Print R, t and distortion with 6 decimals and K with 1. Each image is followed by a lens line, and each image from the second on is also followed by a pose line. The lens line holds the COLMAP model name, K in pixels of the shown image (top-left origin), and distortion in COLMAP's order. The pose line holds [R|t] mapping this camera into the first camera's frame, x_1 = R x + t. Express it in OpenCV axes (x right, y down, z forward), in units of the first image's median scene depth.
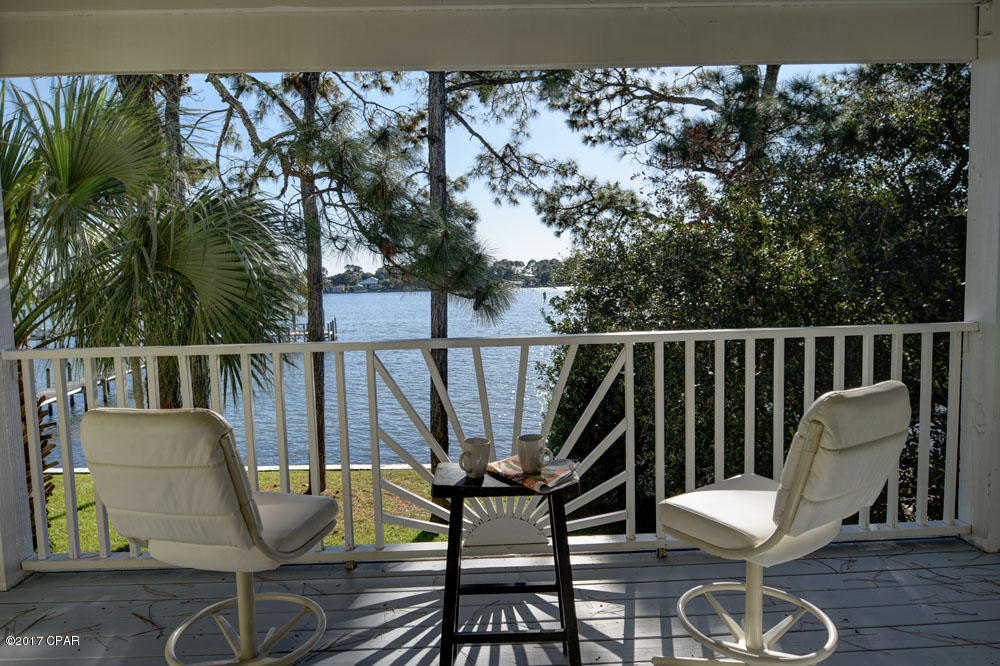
lens RADIAL K [[636.8, 0, 500.0], [0, 636.8, 333.0], [0, 0, 1]] dist [0.000474, -0.002113]
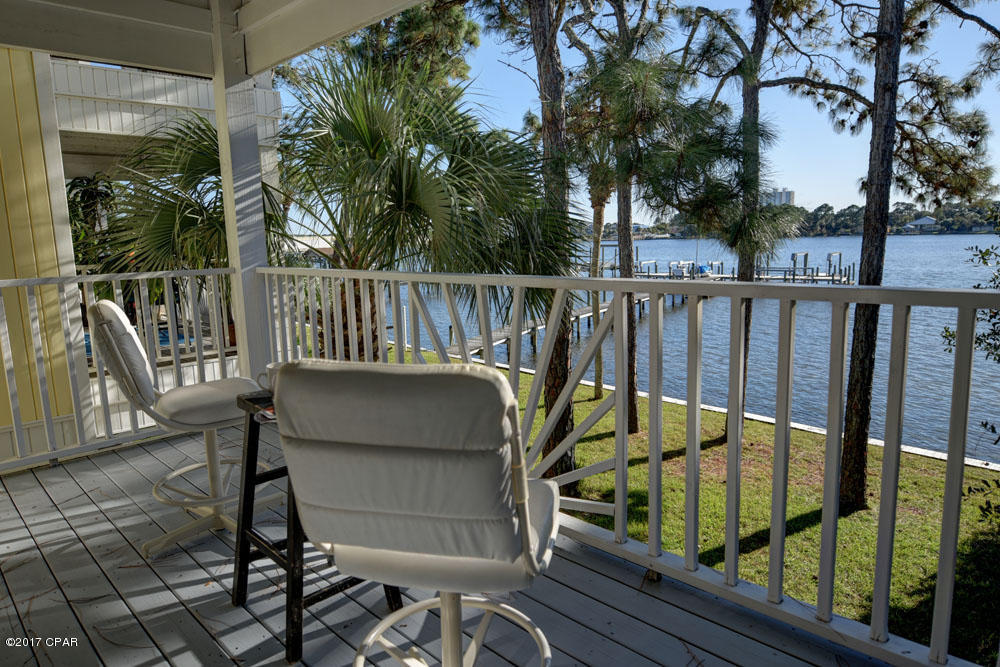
lens RADIAL K [[636.8, 0, 500.0], [0, 636.8, 333.5], [0, 0, 1]] dist [0.000474, -0.002113]
pose [[0.670138, 0.121359, -0.732248, 0.152441], [-0.054323, 0.991916, 0.114679, -0.003148], [0.740246, -0.037073, 0.671313, 0.077693]]
